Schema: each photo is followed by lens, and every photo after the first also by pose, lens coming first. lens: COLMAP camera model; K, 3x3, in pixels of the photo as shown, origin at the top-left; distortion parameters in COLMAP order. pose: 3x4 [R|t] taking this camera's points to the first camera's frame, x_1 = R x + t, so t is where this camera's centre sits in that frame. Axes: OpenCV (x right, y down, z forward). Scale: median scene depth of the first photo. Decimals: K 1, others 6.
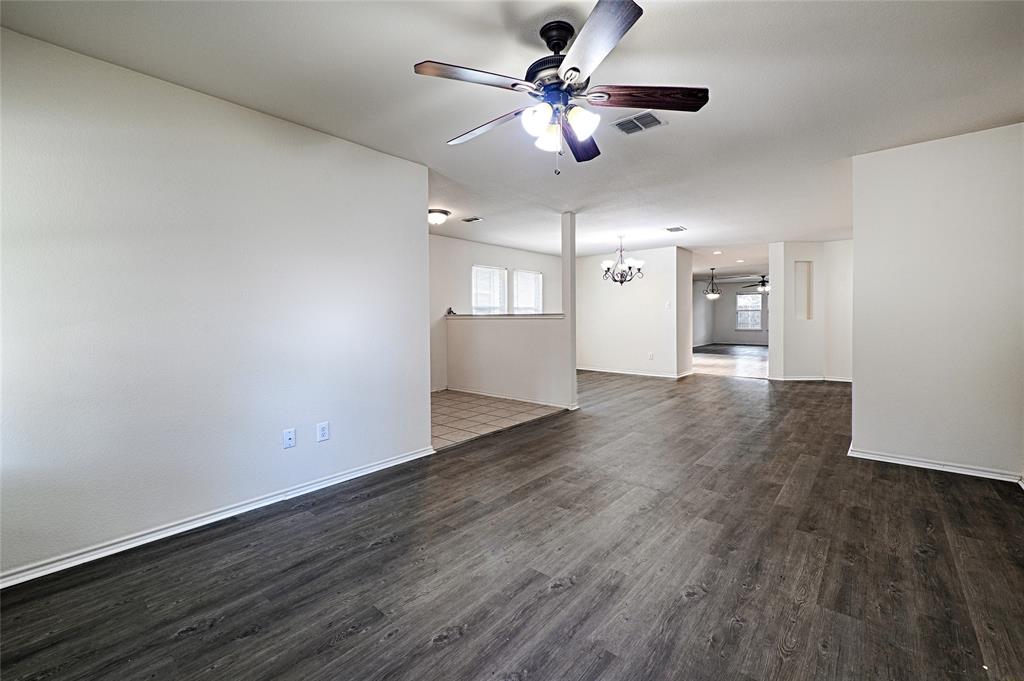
lens RADIAL K [[427.4, 0, 510.4], [0, 427.4, 332.2], [0, 0, 1]] dist [0.002123, -0.000025]
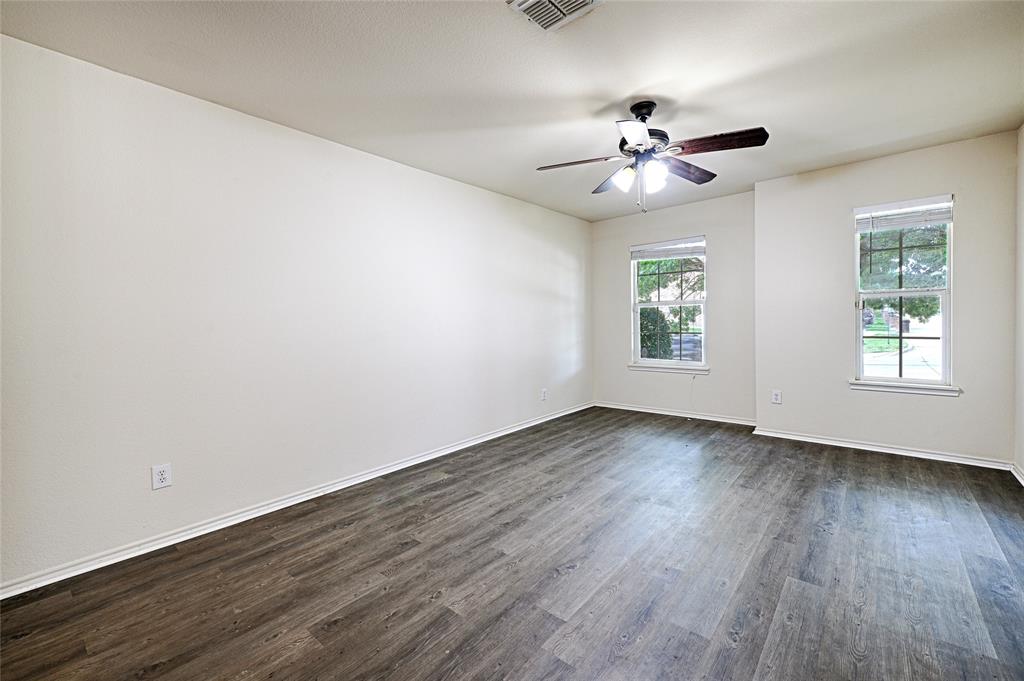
lens RADIAL K [[427.4, 0, 510.5], [0, 427.4, 323.7], [0, 0, 1]] dist [0.002123, -0.000025]
pose [[-0.999576, 0.028508, -0.005960, 0.513848], [0.028204, 0.998543, 0.046014, -0.086636], [0.007264, 0.045826, -0.998923, 2.193671]]
